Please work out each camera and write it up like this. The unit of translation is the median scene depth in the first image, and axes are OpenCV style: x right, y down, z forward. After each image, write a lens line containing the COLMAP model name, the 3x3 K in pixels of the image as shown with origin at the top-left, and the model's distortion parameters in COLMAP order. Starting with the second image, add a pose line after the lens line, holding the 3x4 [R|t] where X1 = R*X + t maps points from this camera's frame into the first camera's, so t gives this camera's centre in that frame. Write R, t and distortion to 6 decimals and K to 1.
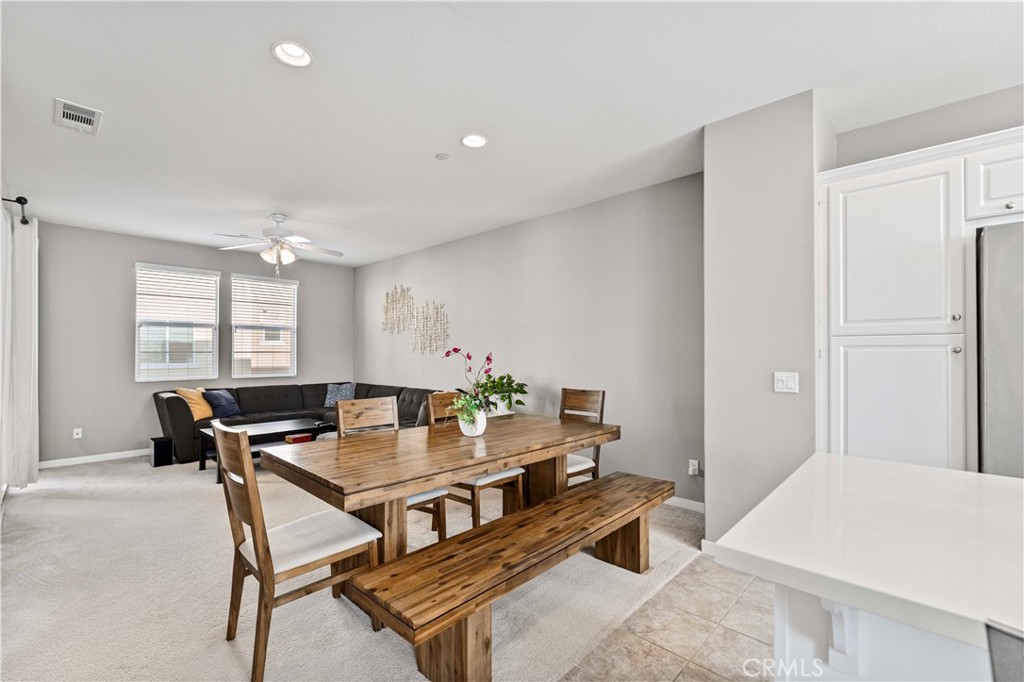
lens RADIAL K [[436.4, 0, 512.4], [0, 436.4, 350.5], [0, 0, 1]] dist [-0.010546, 0.000650]
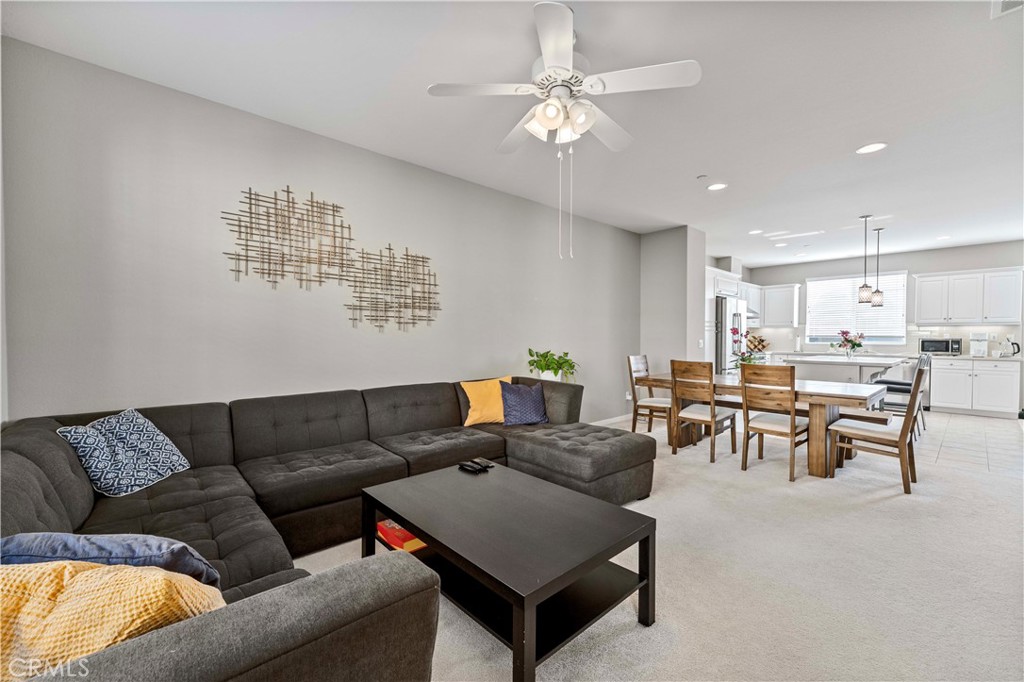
lens RADIAL K [[421.3, 0, 511.5], [0, 421.3, 342.9], [0, 0, 1]] dist [0.001122, -0.000144]
pose [[0.075773, -0.017082, 0.996979, -0.879902], [-0.010626, 0.999783, 0.017937, 0.016267], [-0.997068, -0.011953, 0.075575, 0.882066]]
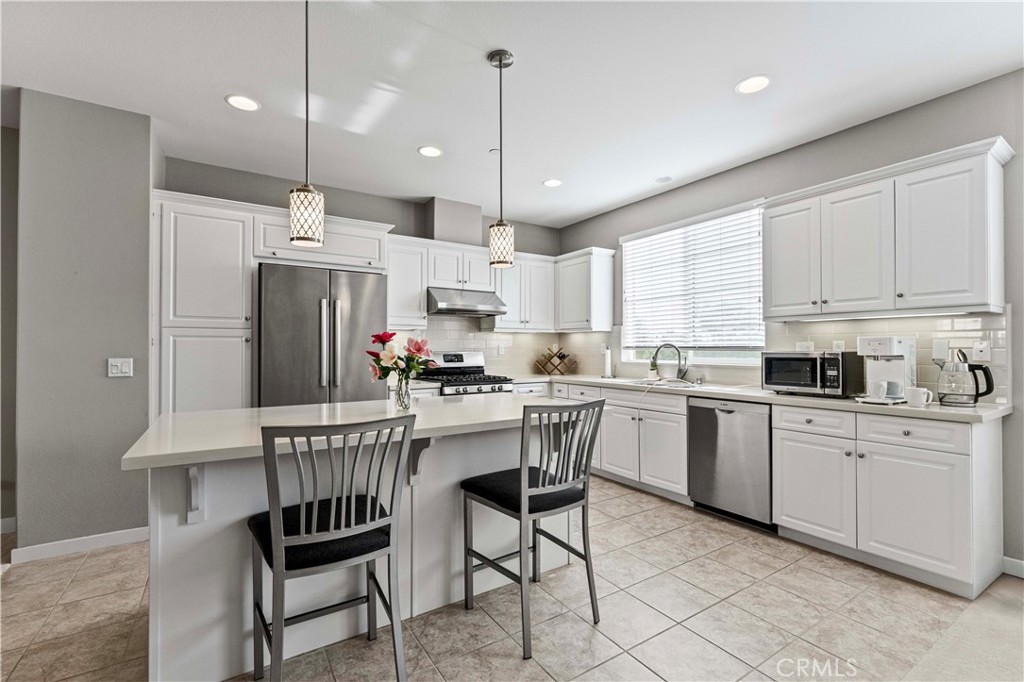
lens RADIAL K [[446.4, 0, 511.2], [0, 446.4, 343.2], [0, 0, 1]] dist [-0.001899, -0.000019]
pose [[0.231922, 0.007457, 0.972706, -0.111889], [-0.005619, 0.999964, -0.006326, 0.005970], [-0.972718, -0.003998, 0.231955, -0.105563]]
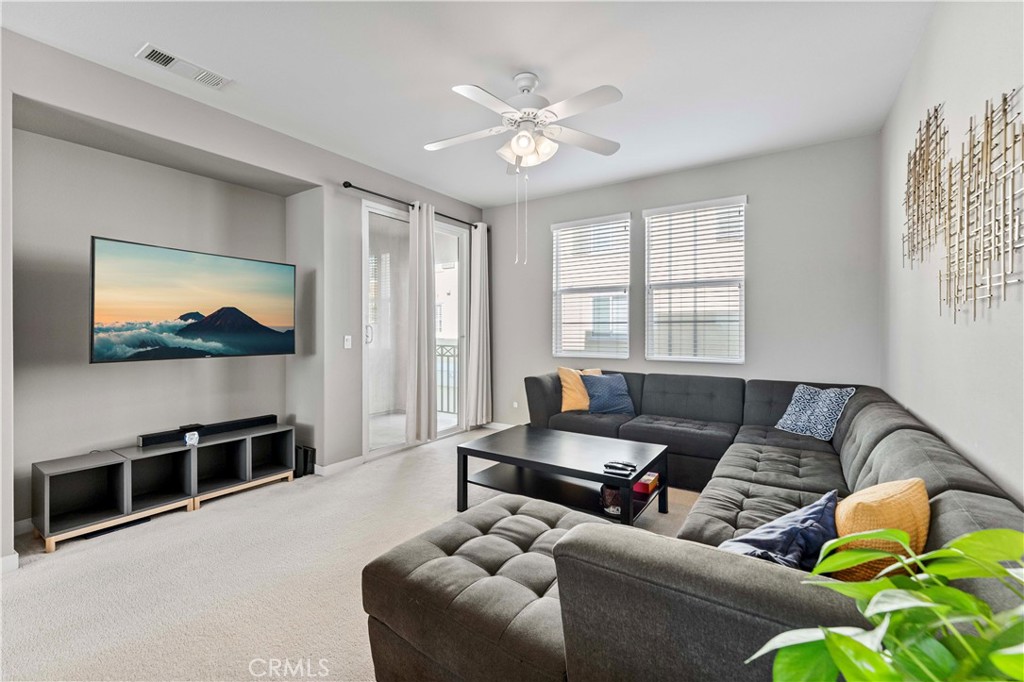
lens RADIAL K [[415.2, 0, 515.0], [0, 415.2, 343.0], [0, 0, 1]] dist [-0.002814, -0.000231]
pose [[0.163875, 0.036888, -0.985791, -0.010025], [0.008490, 0.999211, 0.038802, 0.010630], [0.986445, -0.014728, 0.163432, 0.777578]]
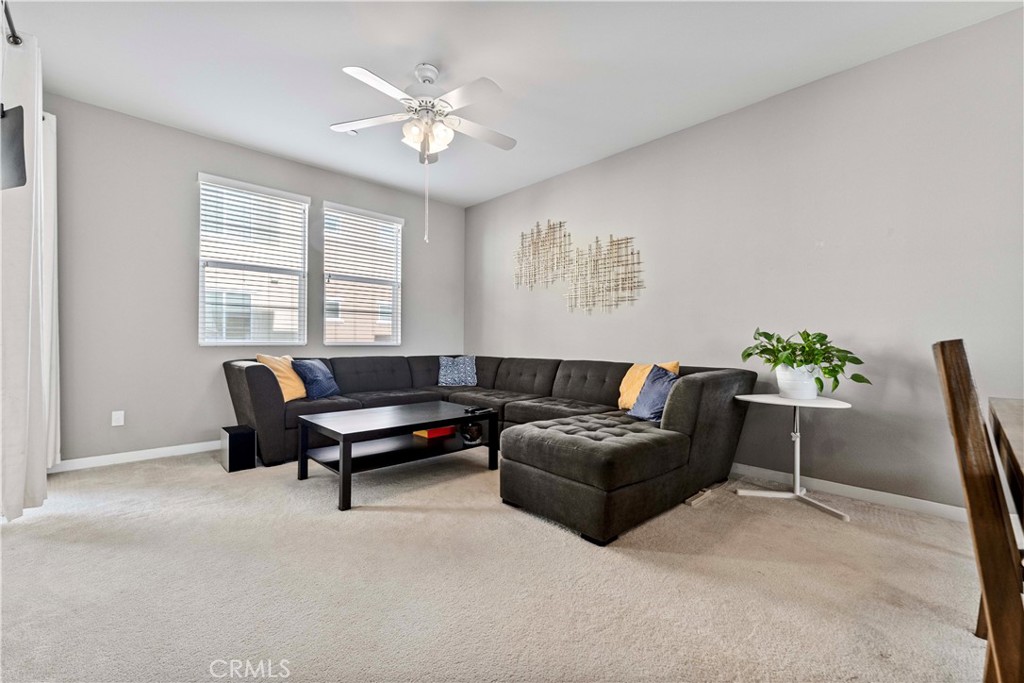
lens RADIAL K [[421.3, 0, 511.5], [0, 421.3, 343.4], [0, 0, 1]] dist [0.001122, -0.000144]
pose [[0.998186, 0.008001, -0.059666, -0.329415], [-0.007324, 0.999906, 0.011555, 0.058048], [0.059753, -0.011097, 0.998152, 0.354127]]
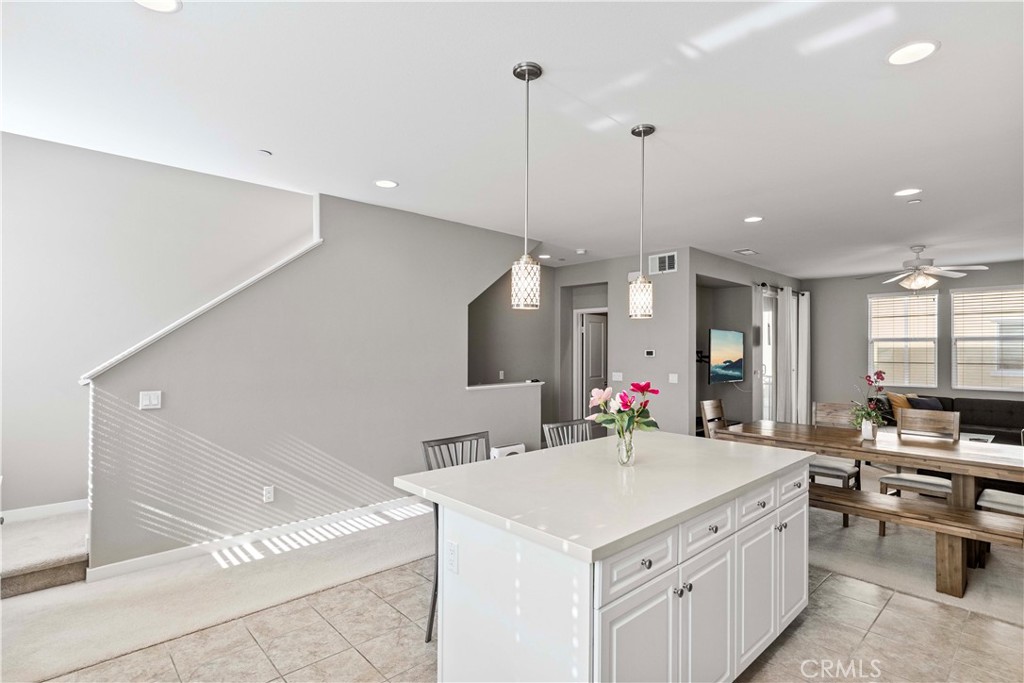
lens RADIAL K [[505.6, 0, 517.6], [0, 505.6, 347.5], [0, 0, 1]] dist [-0.003009, -0.000710]
pose [[-0.058229, -0.006221, -0.998284, 0.733997], [0.003254, 0.999974, -0.006421, -0.035139], [0.998298, -0.003622, -0.058208, 0.021600]]
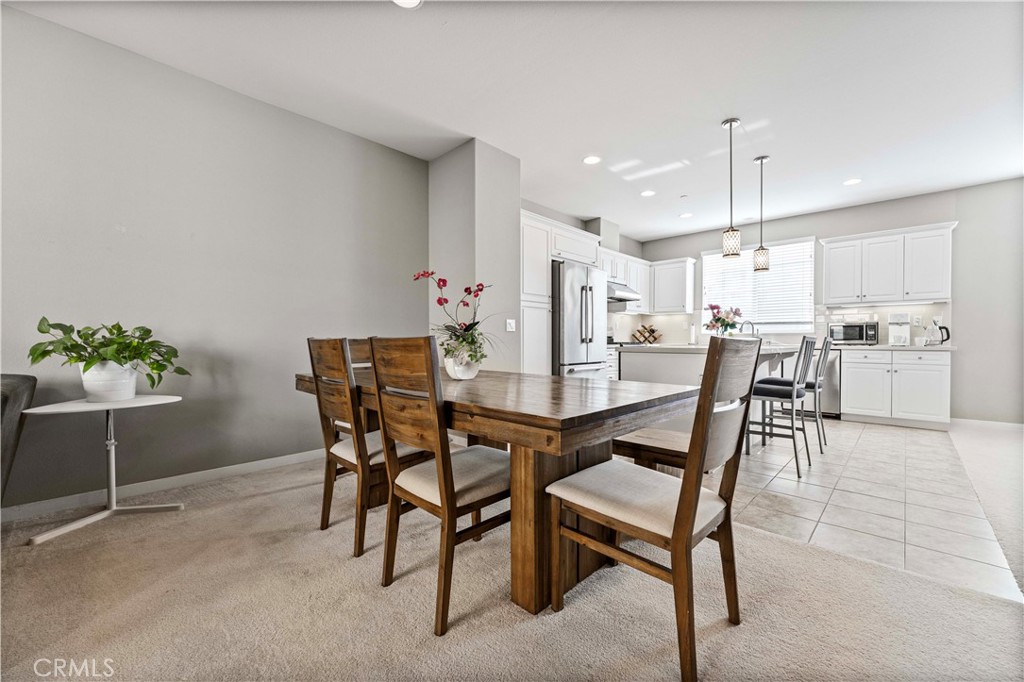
lens RADIAL K [[415.2, 0, 515.0], [0, 415.2, 343.0], [0, 0, 1]] dist [-0.002814, -0.000231]
pose [[-0.002180, -0.008271, 0.999963, -0.449883], [-0.010303, 0.999913, 0.008248, 0.058789], [-0.999945, -0.010285, -0.002265, 0.453545]]
